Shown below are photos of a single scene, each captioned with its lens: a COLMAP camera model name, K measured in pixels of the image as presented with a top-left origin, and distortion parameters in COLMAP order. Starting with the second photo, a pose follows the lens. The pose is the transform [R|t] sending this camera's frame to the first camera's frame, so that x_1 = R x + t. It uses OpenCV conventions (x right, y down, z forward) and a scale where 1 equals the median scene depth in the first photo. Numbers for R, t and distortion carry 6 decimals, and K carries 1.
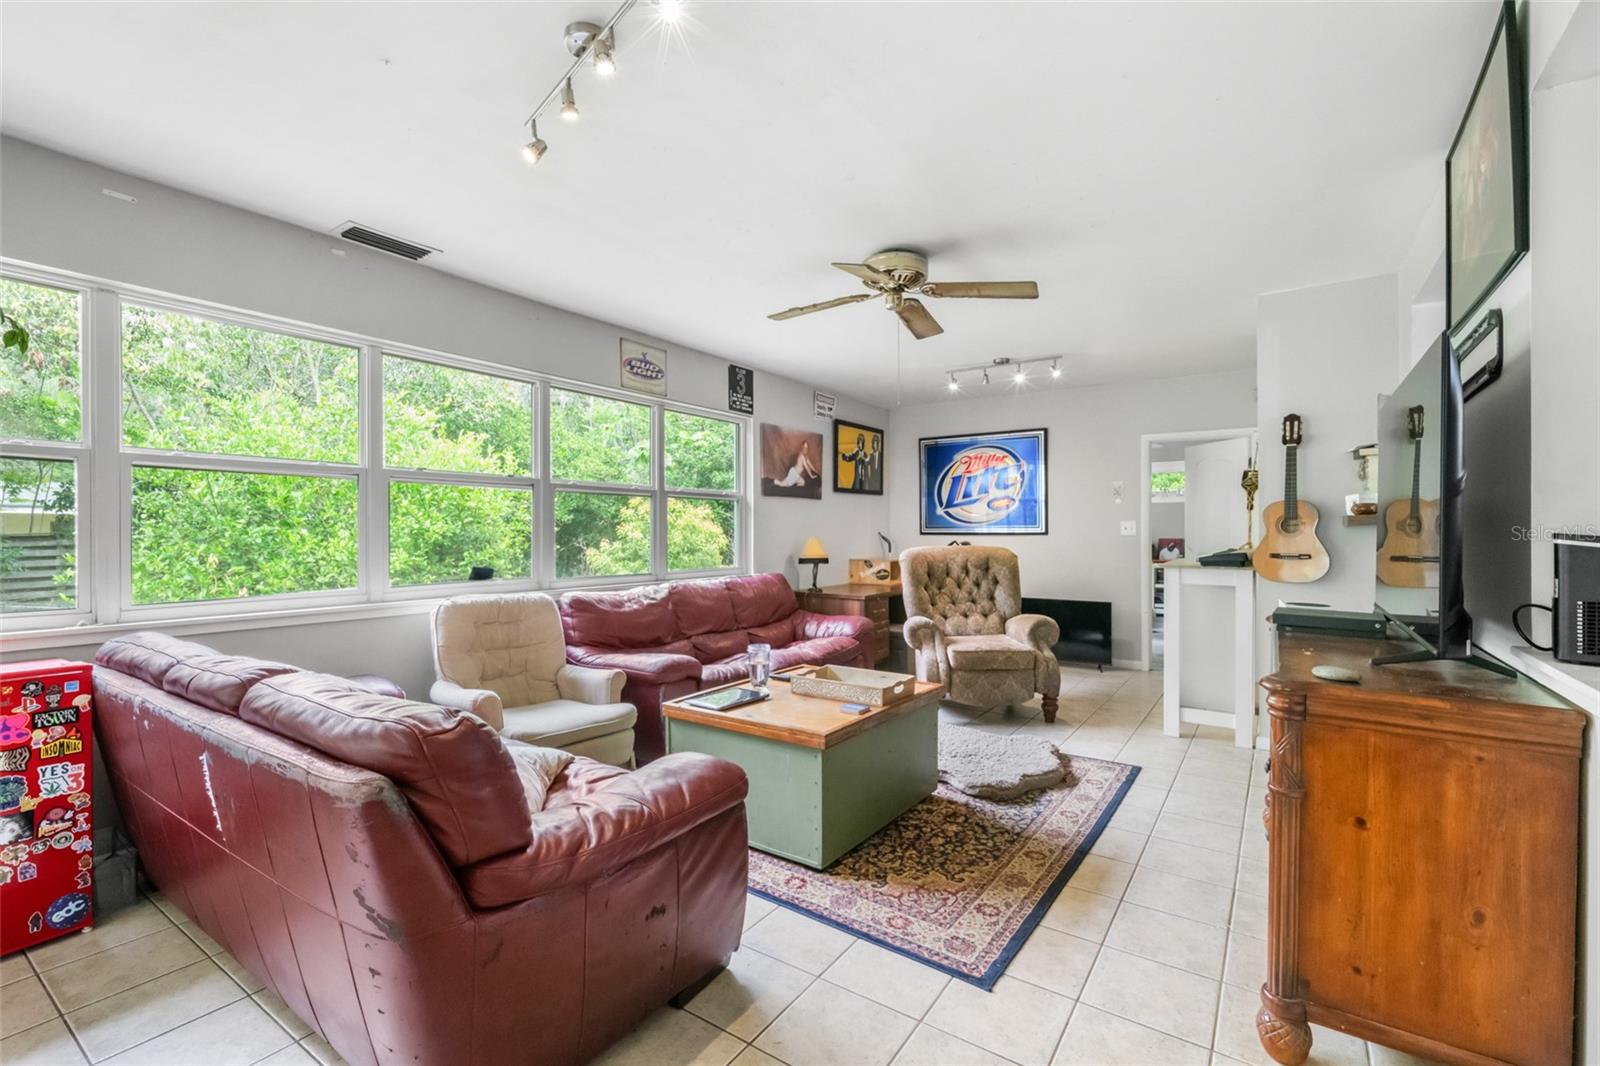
lens RADIAL K [[698.4, 0, 800.0], [0, 698.4, 533.0], [0, 0, 1]] dist [-0.000330, -0.000747]
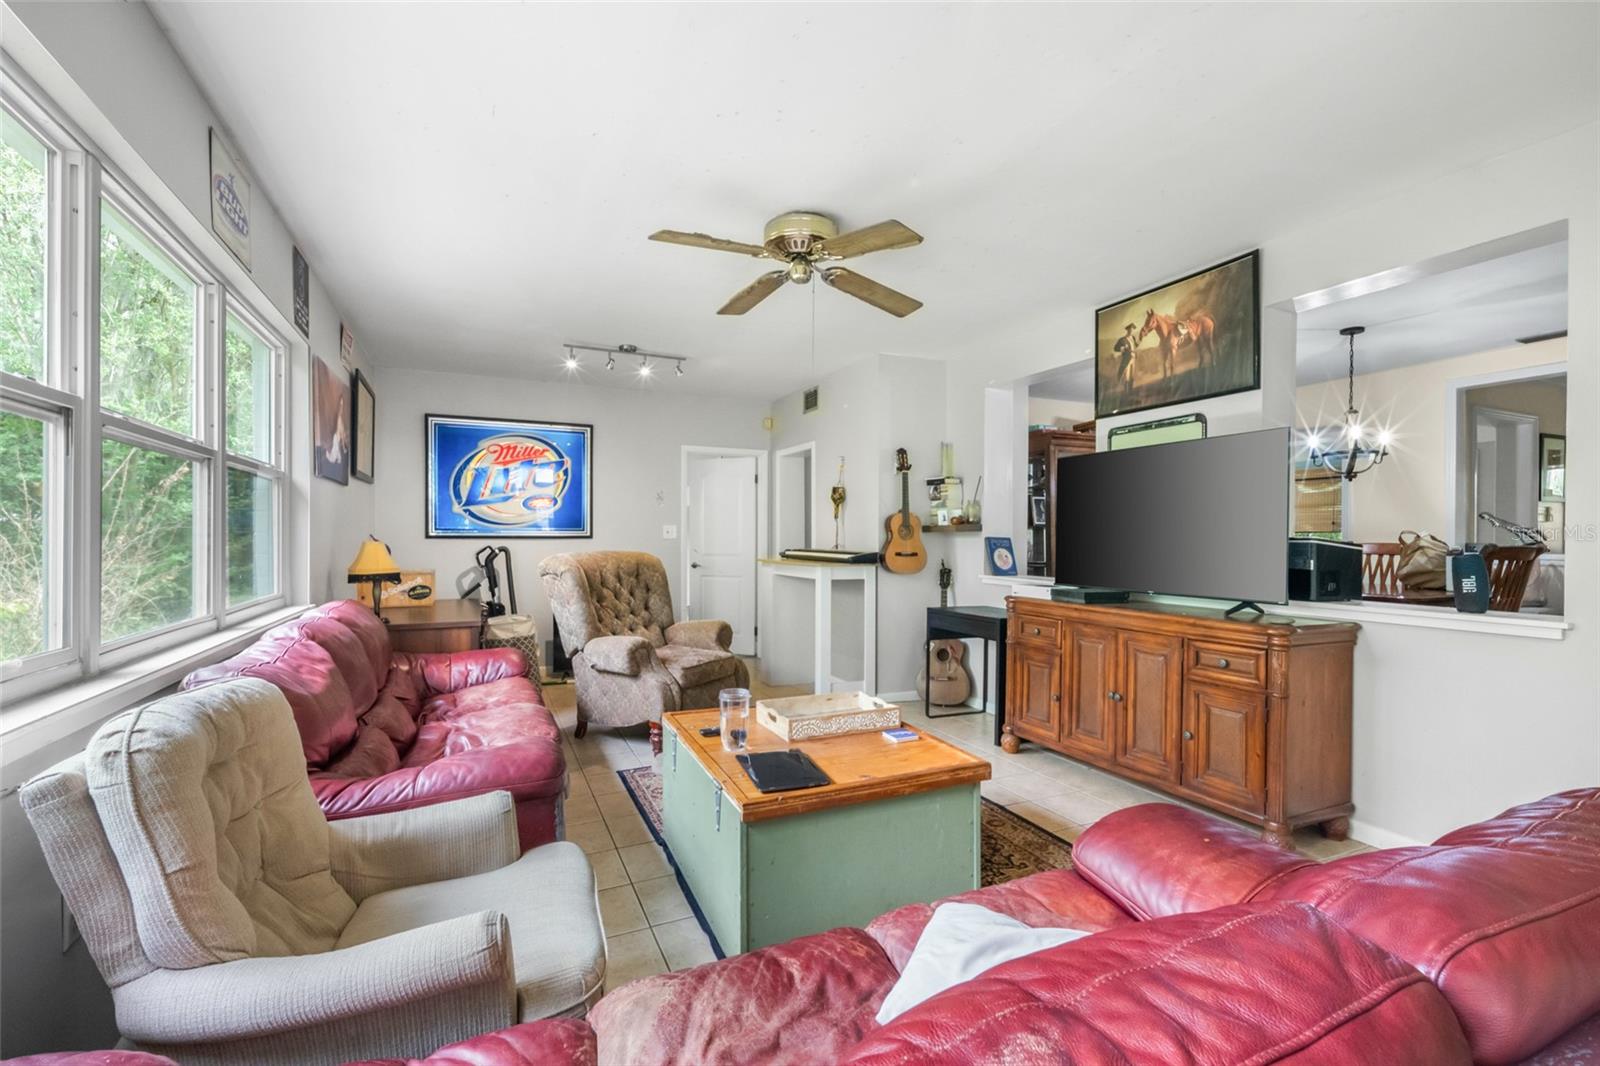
lens RADIAL K [[696.5, 0, 801.6], [0, 696.5, 541.5], [0, 0, 1]] dist [-0.000599, -0.000636]
pose [[0.515776, -0.004608, 0.856711, -0.392306], [-0.001948, 0.999977, 0.006552, 0.000403], [-0.856721, -0.005048, 0.515755, 0.346157]]
